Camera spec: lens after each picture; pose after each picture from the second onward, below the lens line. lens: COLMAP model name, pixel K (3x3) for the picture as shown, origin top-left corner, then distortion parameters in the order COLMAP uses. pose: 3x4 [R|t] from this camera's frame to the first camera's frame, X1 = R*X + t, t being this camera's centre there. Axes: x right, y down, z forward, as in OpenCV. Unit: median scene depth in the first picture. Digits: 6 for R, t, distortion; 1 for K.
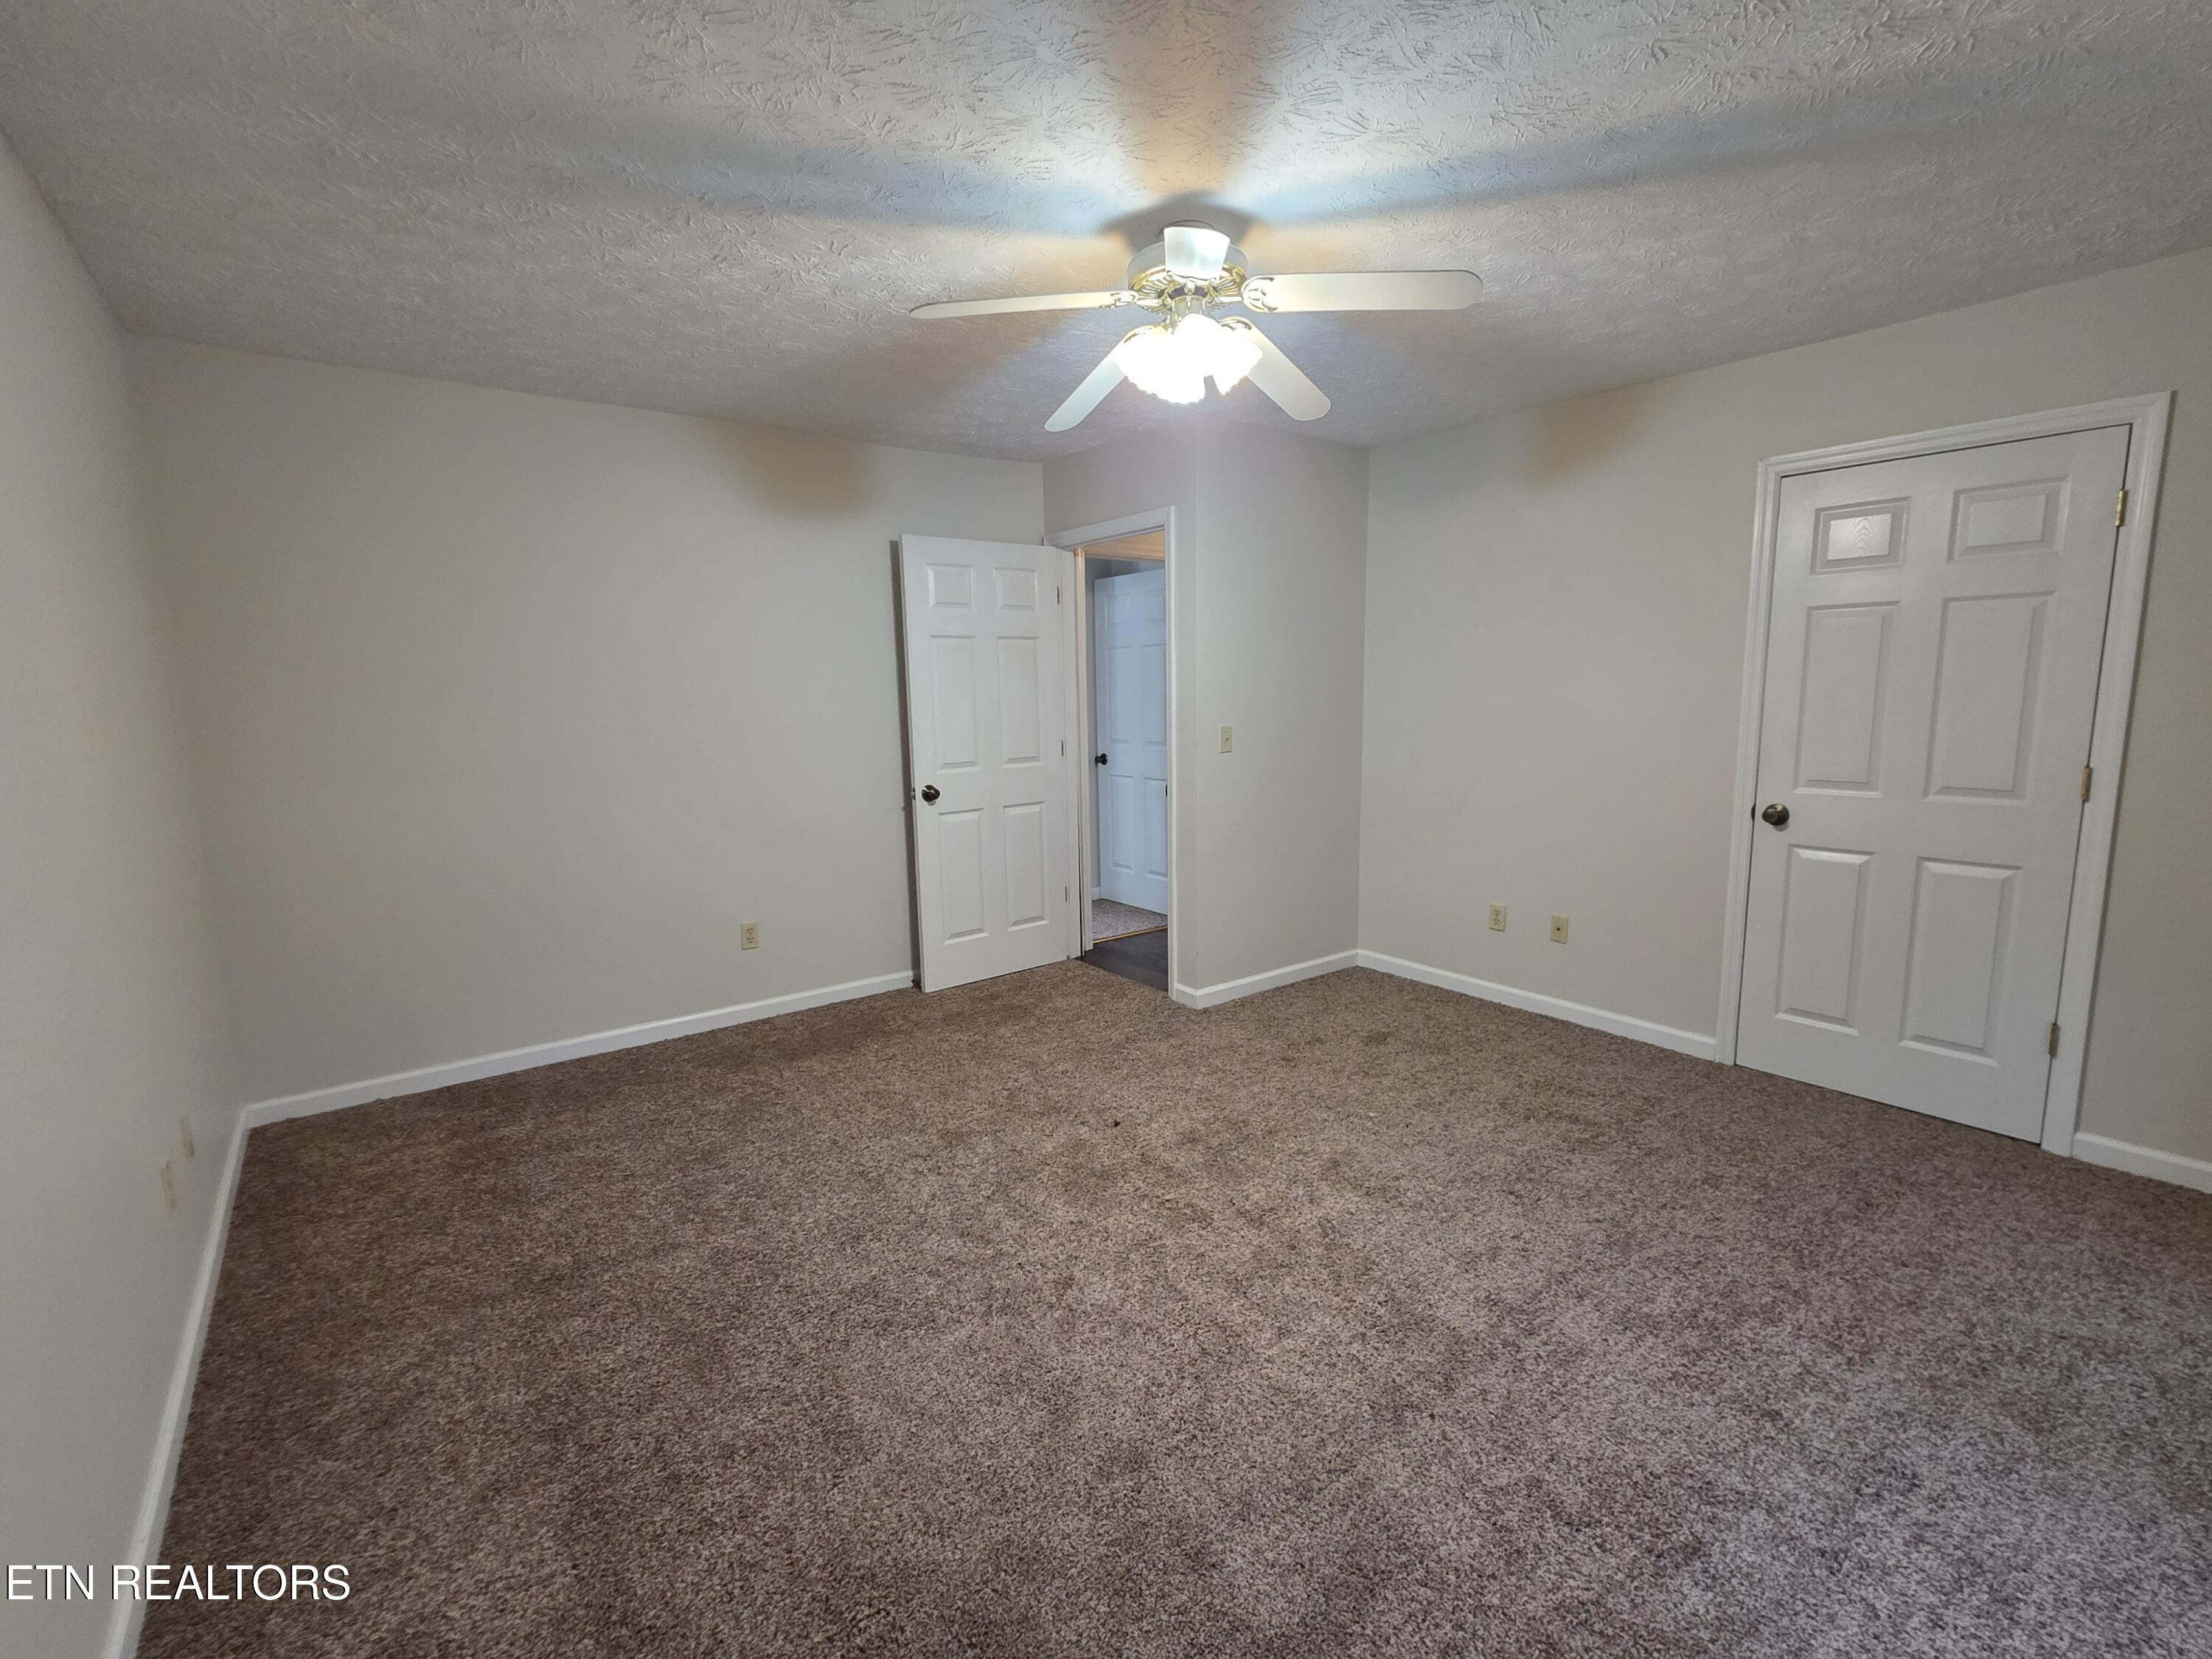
lens RADIAL K [[1002.2, 0, 1105.2], [0, 1002.2, 826.4], [0, 0, 1]] dist [-0.001113, 0.001024]
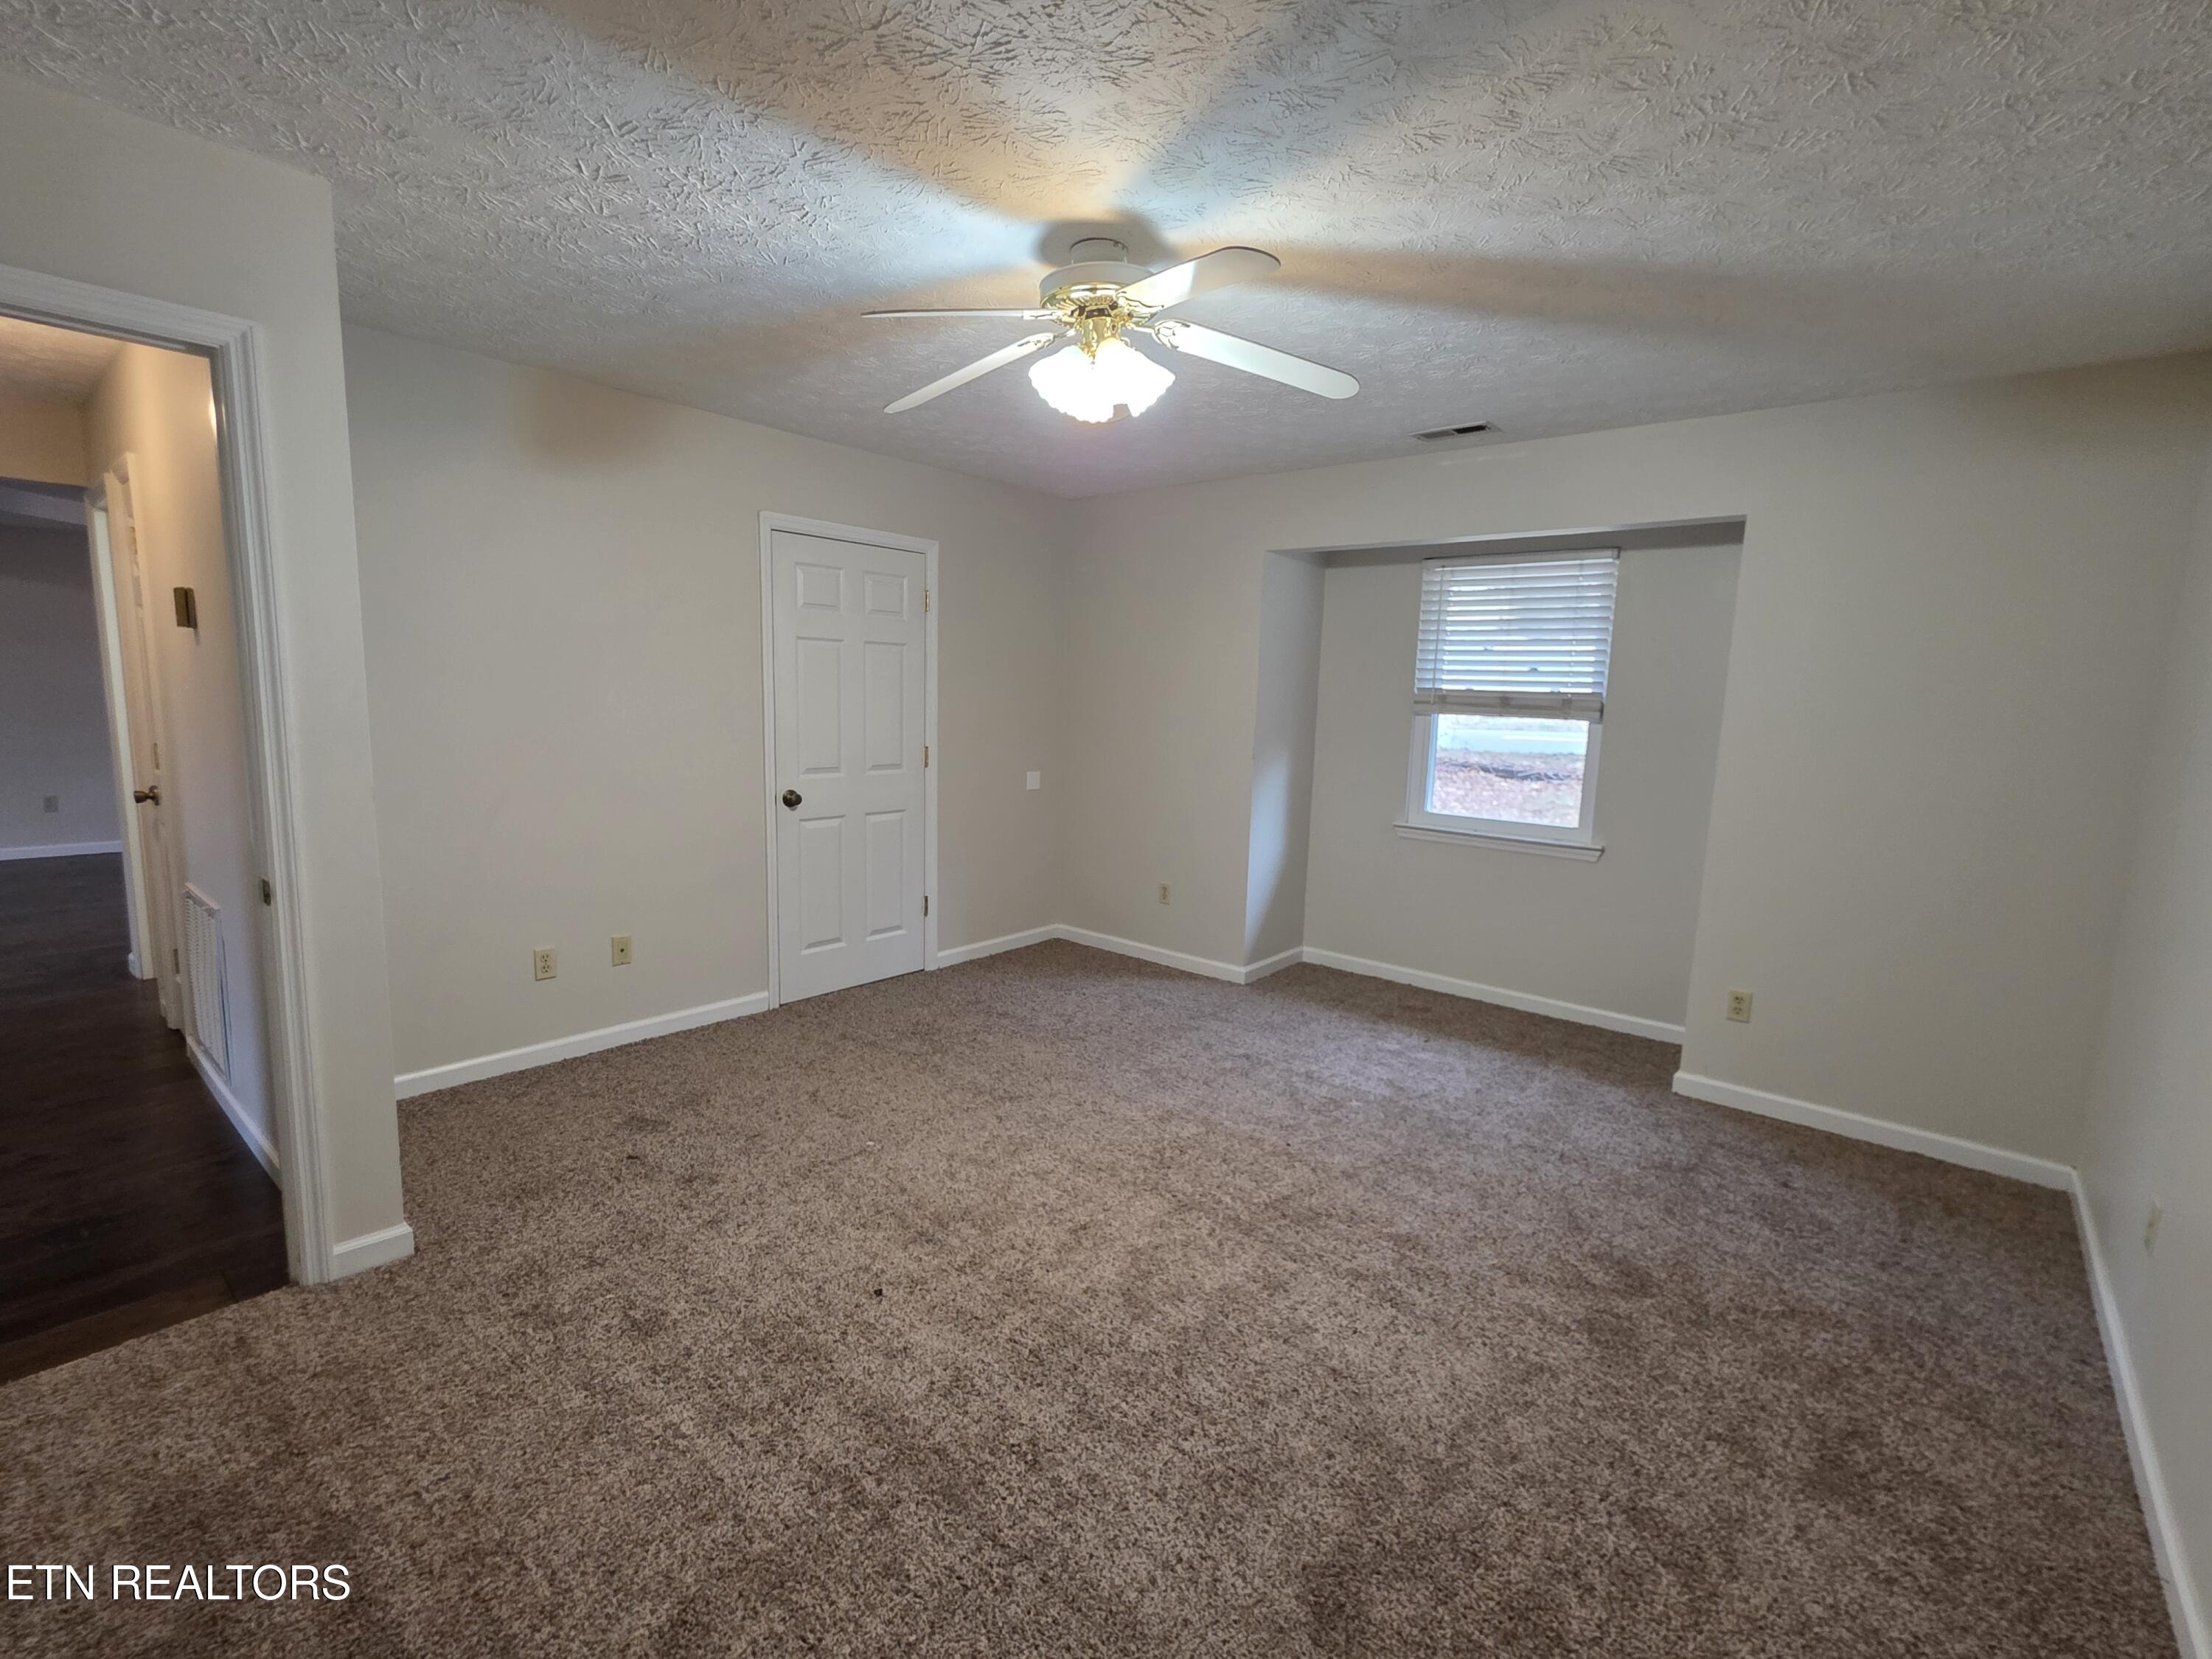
lens RADIAL K [[1002.2, 0, 1104.4], [0, 1002.2, 825.8], [0, 0, 1]] dist [-0.001113, 0.001024]
pose [[-0.213653, -0.123151, 0.969116, -0.655414], [0.113292, 0.982205, 0.149791, -0.123726], [-0.970318, 0.141796, -0.195899, 0.874663]]
